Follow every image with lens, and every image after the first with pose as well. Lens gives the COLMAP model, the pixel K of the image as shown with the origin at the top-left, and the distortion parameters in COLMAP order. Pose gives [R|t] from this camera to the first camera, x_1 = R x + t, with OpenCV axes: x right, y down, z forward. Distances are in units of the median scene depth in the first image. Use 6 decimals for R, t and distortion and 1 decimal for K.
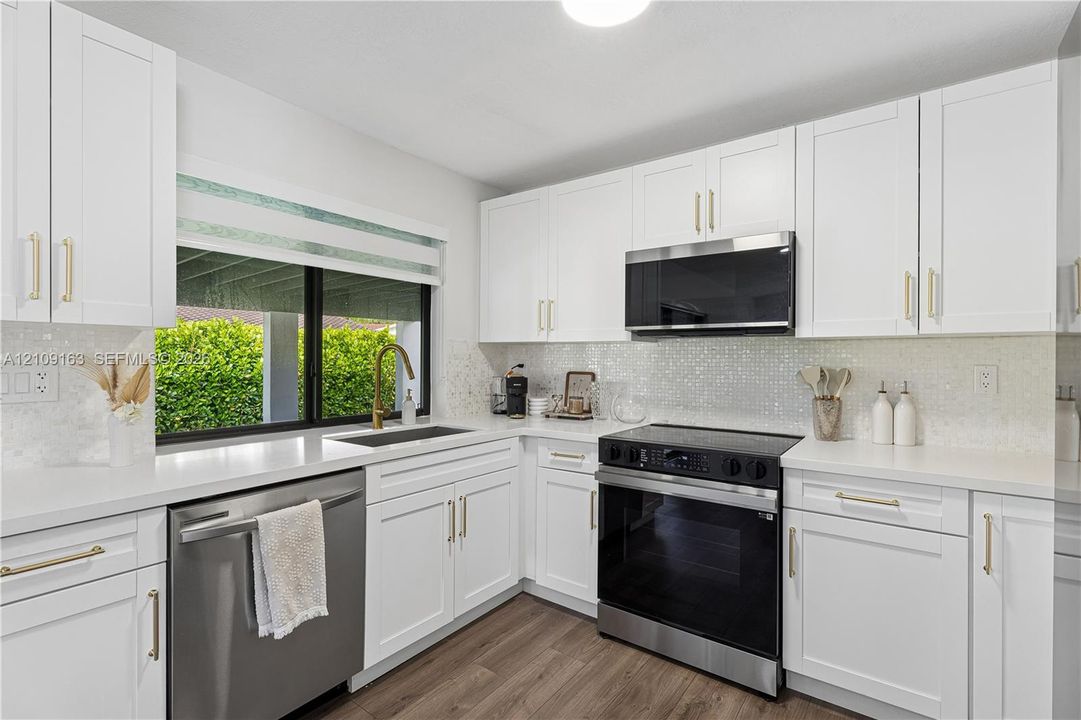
lens RADIAL K [[495.6, 0, 541.6], [0, 495.6, 356.9], [0, 0, 1]] dist [-0.005128, -0.000154]
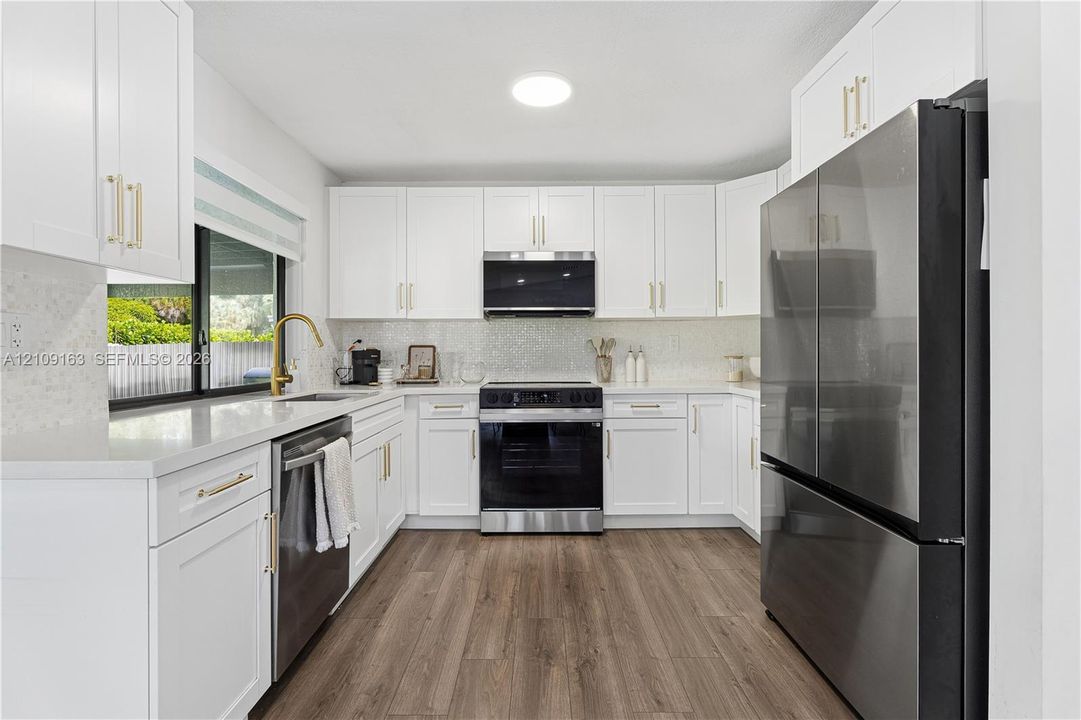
lens RADIAL K [[495.6, 0, 535.0], [0, 495.6, 352.6], [0, 0, 1]] dist [-0.005128, -0.000154]
pose [[0.799846, -0.009175, 0.600136, -0.581251], [0.007772, 0.999958, 0.004930, 0.060997], [-0.600155, 0.000722, 0.799883, -0.165339]]
